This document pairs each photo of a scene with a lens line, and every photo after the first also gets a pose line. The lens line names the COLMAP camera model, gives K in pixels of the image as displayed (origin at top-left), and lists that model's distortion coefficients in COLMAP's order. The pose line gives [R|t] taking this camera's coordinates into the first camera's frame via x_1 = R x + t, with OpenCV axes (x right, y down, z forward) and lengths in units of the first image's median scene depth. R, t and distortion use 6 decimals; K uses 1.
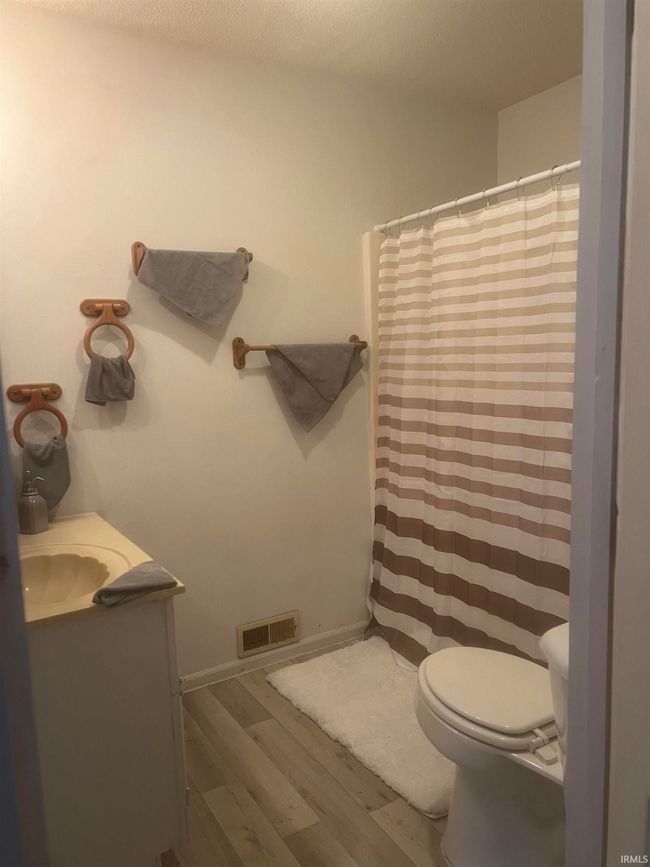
lens RADIAL K [[657.1, 0, 325.2], [0, 657.1, 434.3], [0, 0, 1]] dist [0.013605, -0.000141]
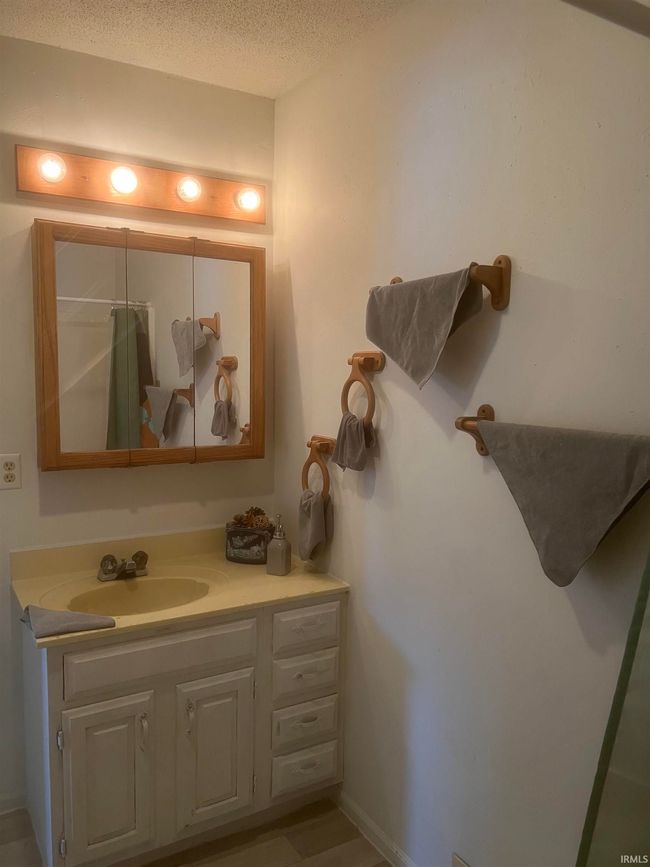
lens RADIAL K [[657.1, 0, 324.7], [0, 657.1, 433.1], [0, 0, 1]] dist [0.013605, -0.000141]
pose [[-0.017678, 0.126004, -0.991872, 0.517423], [-0.131431, 0.983126, 0.127235, -0.193970], [0.991168, 0.132612, -0.000819, 0.919715]]
